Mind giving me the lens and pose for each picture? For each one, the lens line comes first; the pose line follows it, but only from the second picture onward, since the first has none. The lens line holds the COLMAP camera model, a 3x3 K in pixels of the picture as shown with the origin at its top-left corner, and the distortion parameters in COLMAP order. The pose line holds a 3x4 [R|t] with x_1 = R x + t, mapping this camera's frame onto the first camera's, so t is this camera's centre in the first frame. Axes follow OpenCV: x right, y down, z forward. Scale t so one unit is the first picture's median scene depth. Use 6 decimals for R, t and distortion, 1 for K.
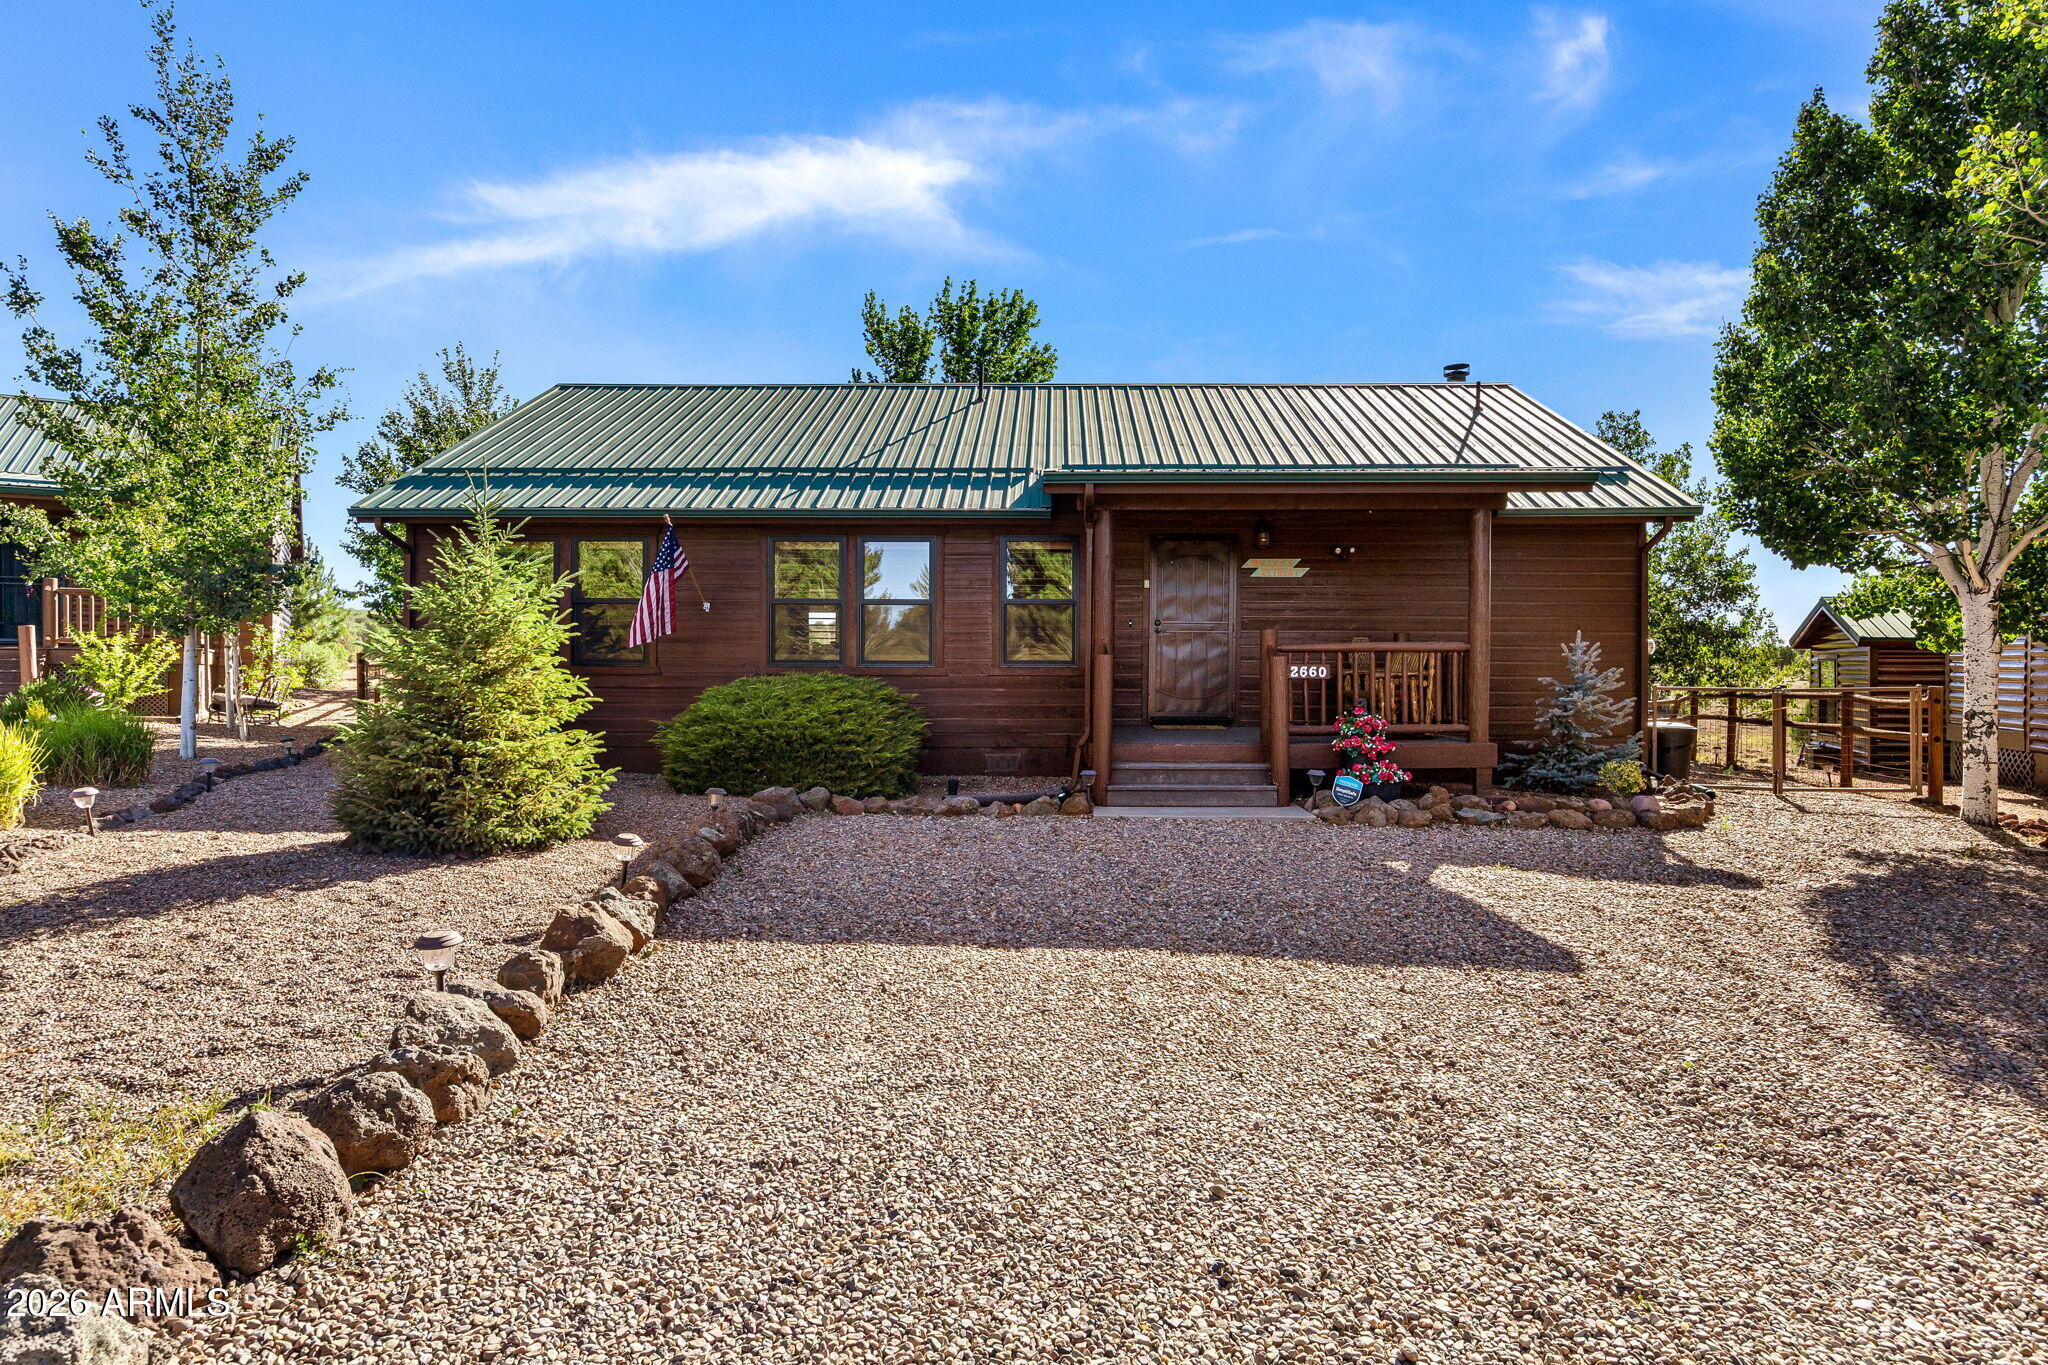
lens RADIAL K [[985.2, 0, 1027.3], [0, 985.2, 682.5], [0, 0, 1]] dist [-0.019012, -0.000328]
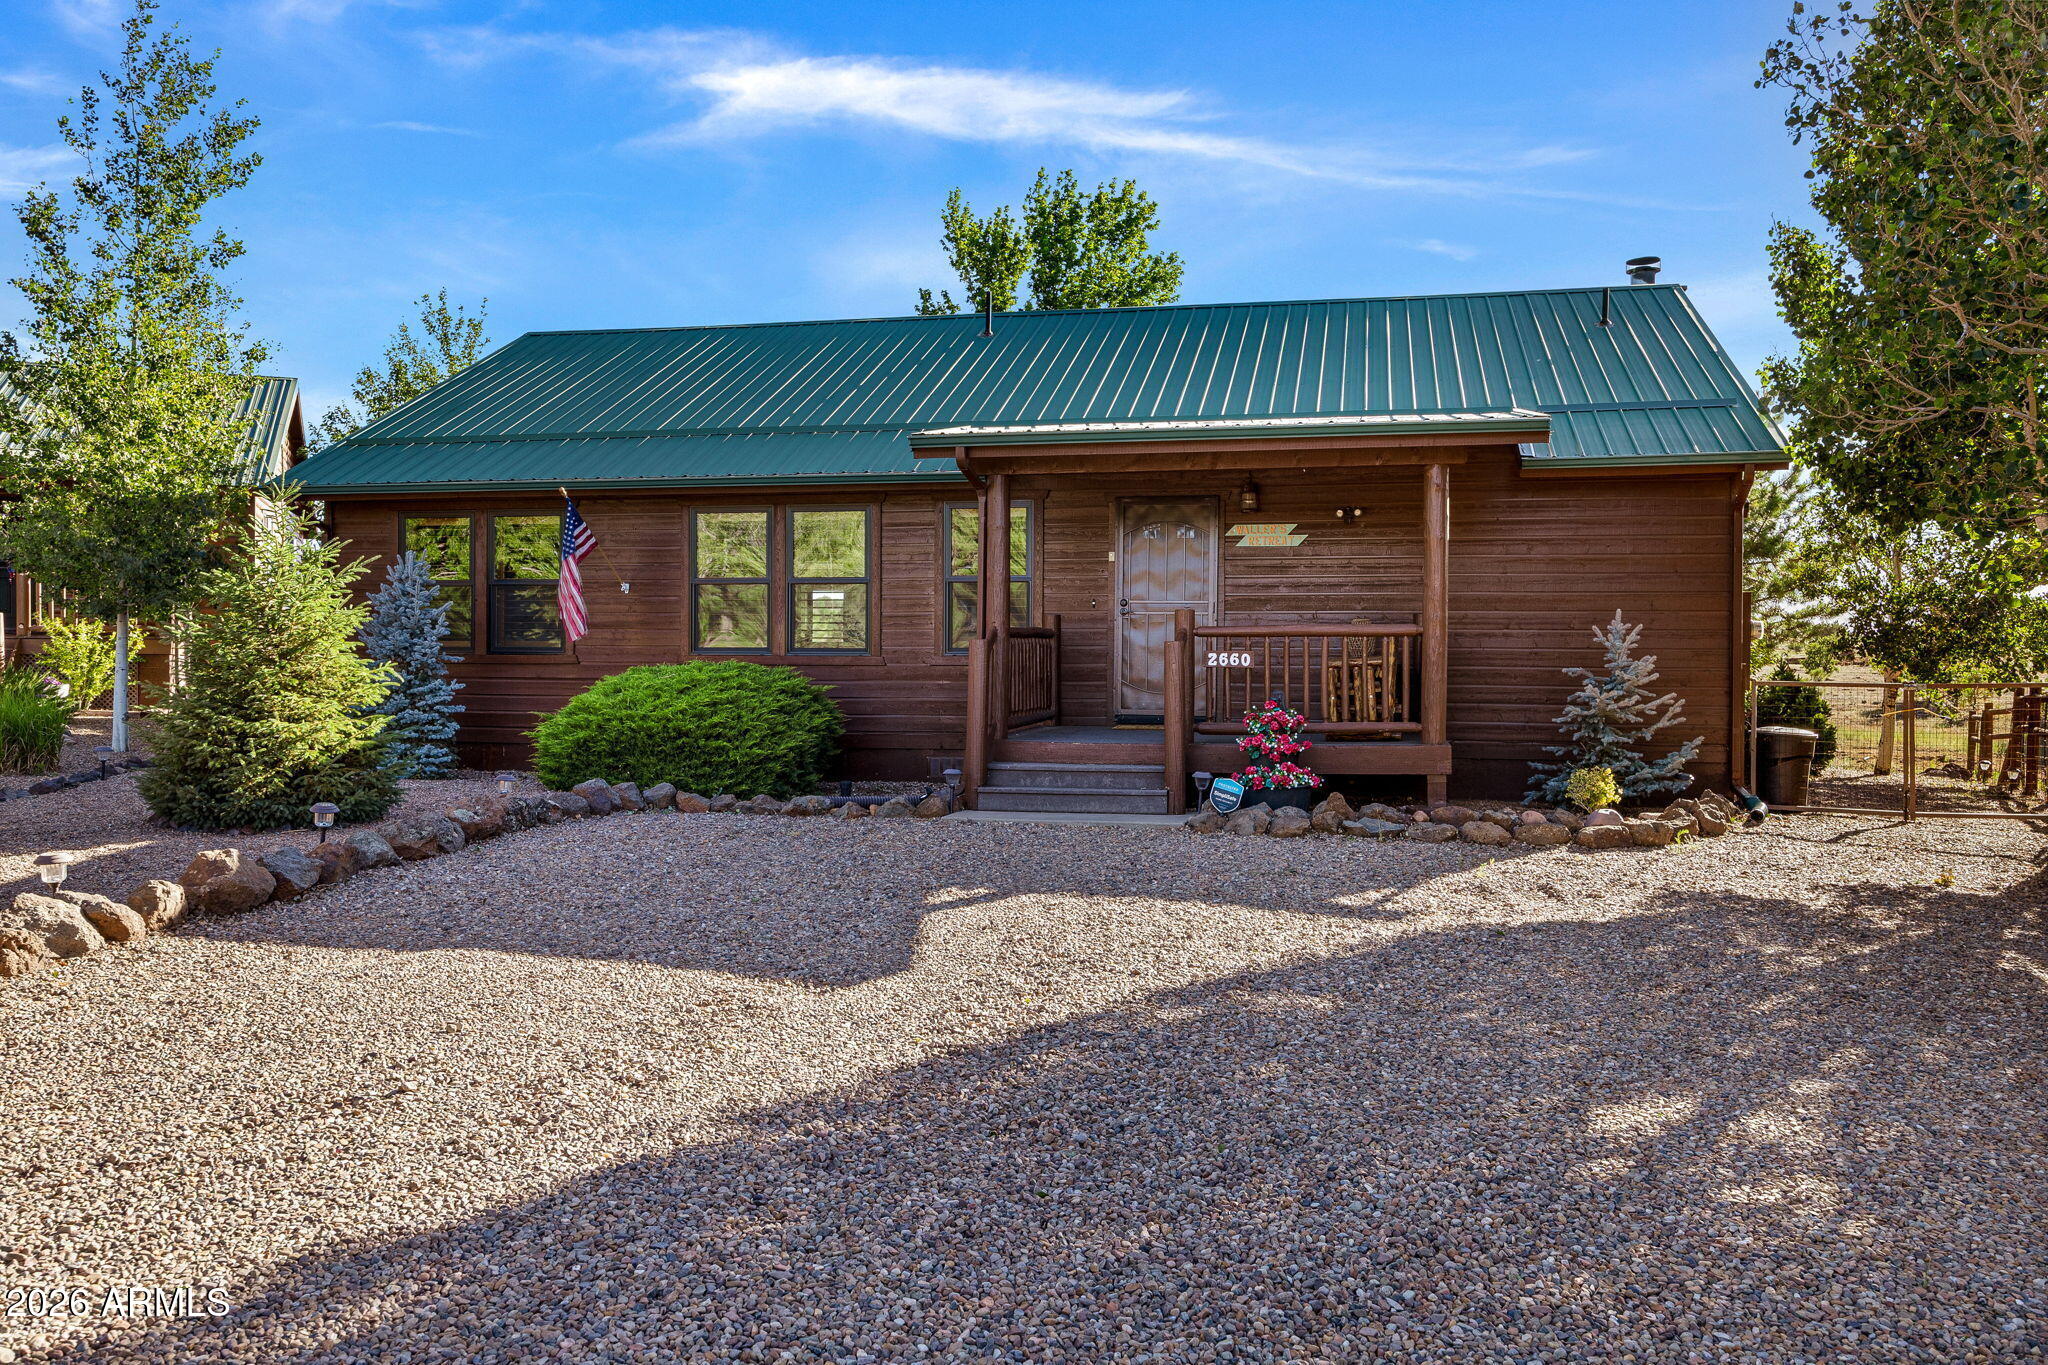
lens RADIAL K [[1297.1, 0, 1024.0], [0, 1297.1, 682.5], [0, 0, 1]] dist [-0.038415, -0.001471]
pose [[0.987431, 0.004044, -0.157998, 0.283647], [-0.003953, 0.999992, 0.000893, 0.008706], [0.158001, -0.000257, 0.987439, -0.133972]]
